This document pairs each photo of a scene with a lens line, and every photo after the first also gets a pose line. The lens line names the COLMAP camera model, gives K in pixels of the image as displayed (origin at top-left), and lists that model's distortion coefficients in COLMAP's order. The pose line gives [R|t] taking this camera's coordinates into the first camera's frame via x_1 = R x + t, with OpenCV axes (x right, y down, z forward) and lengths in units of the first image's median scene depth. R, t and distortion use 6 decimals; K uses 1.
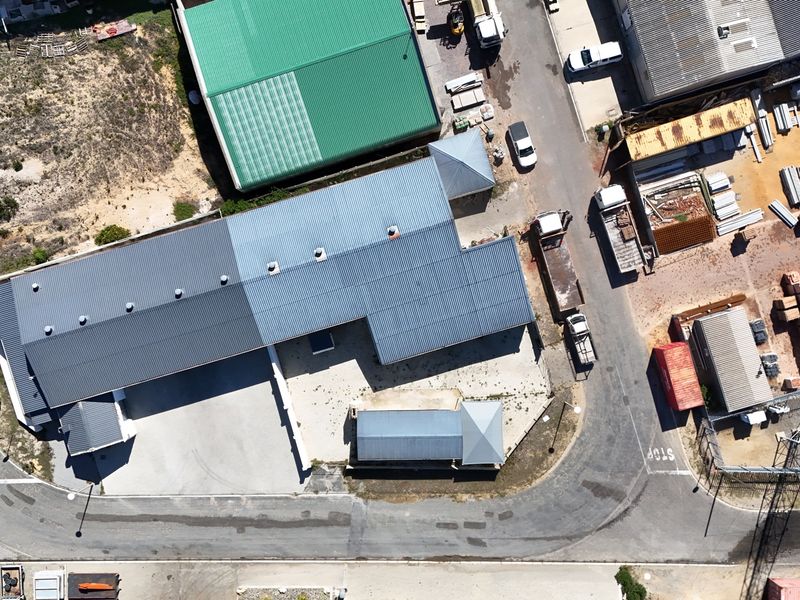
lens RADIAL K [[778.2, 0, 400.0], [0, 778.2, 300.0], [0, 0, 1]] dist [0.103722, -0.145024]
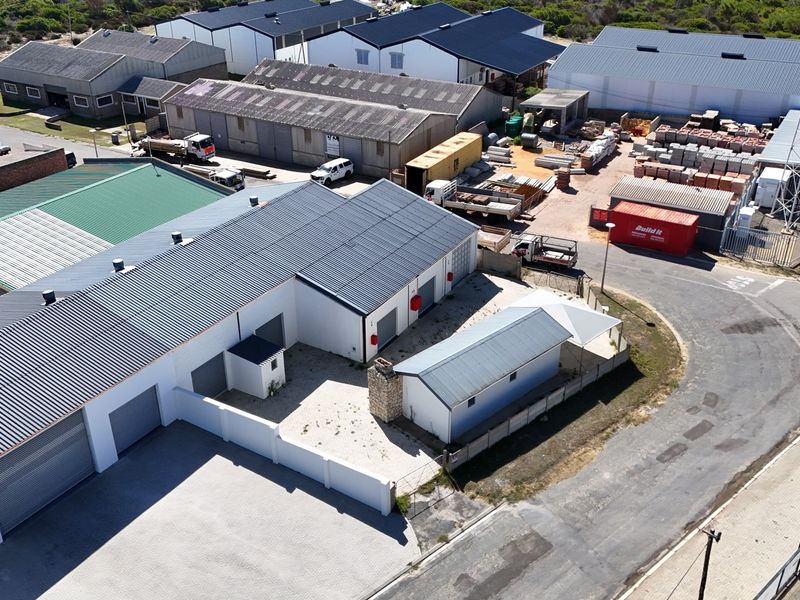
lens RADIAL K [[778.2, 0, 400.0], [0, 778.2, 300.0], [0, 0, 1]] dist [0.103722, -0.145024]
pose [[0.736774, -0.321681, 0.594715, -0.343993], [0.676068, 0.337724, -0.654885, 0.471913], [0.009815, 0.884570, 0.466304, 0.674093]]
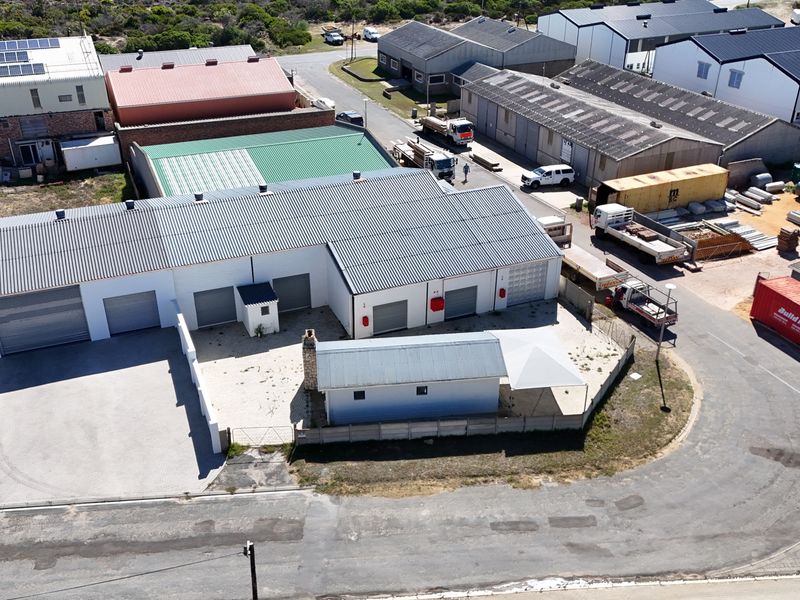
lens RADIAL K [[778.2, 0, 400.0], [0, 778.2, 300.0], [0, 0, 1]] dist [0.103722, -0.145024]
pose [[0.994329, -0.049445, 0.094152, -0.043472], [0.106345, 0.465545, -0.878612, 0.625802], [-0.000388, 0.883642, 0.468163, 0.669854]]
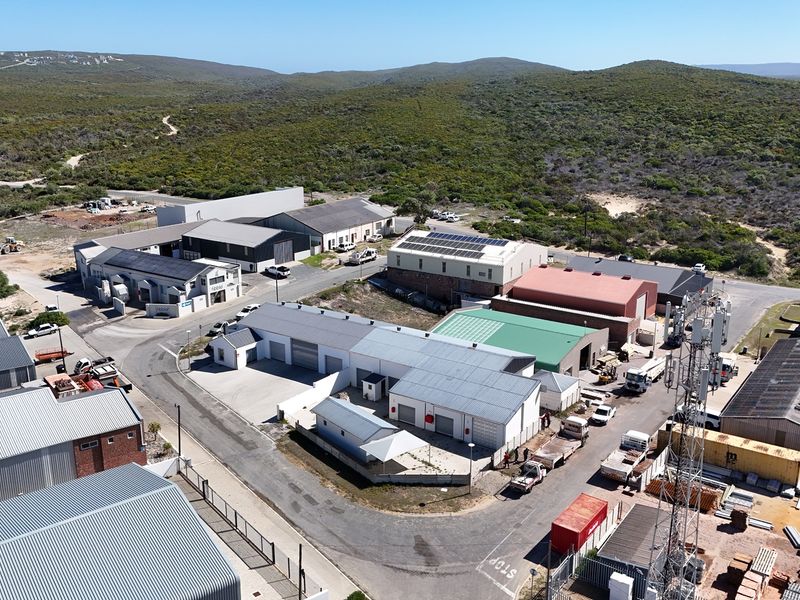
lens RADIAL K [[778.2, 0, 400.0], [0, 778.2, 300.0], [0, 0, 1]] dist [0.103722, -0.145024]
pose [[0.618461, 0.216748, -0.755331, 0.832876], [-0.785788, 0.162638, -0.596729, 0.733682], [-0.006494, 0.962585, 0.270904, 0.509547]]
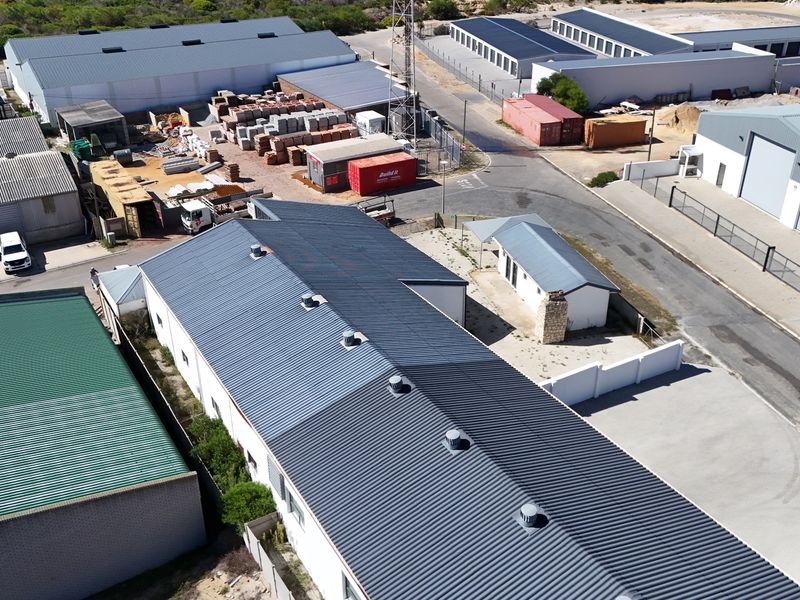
lens RADIAL K [[778.2, 0, 400.0], [0, 778.2, 300.0], [0, 0, 1]] dist [0.103722, -0.145024]
pose [[-0.247116, -0.456400, 0.854771, -0.545976], [0.968916, -0.126976, 0.212317, -0.107231], [0.011634, 0.880668, 0.473591, 0.671248]]
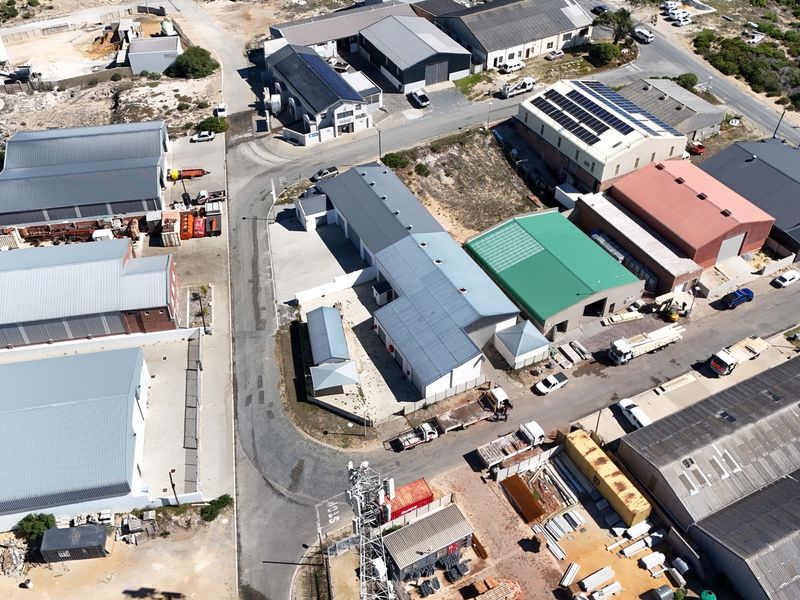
lens RADIAL K [[778.4, 0, 400.0], [0, 778.4, 300.0], [0, 0, 1]] dist [0.220472, -0.622522]
pose [[0.186711, 0.661175, -0.726627, 0.986992], [-0.982390, 0.120418, -0.142860, 0.228799], [-0.006956, 0.740504, 0.672015, -0.002436]]
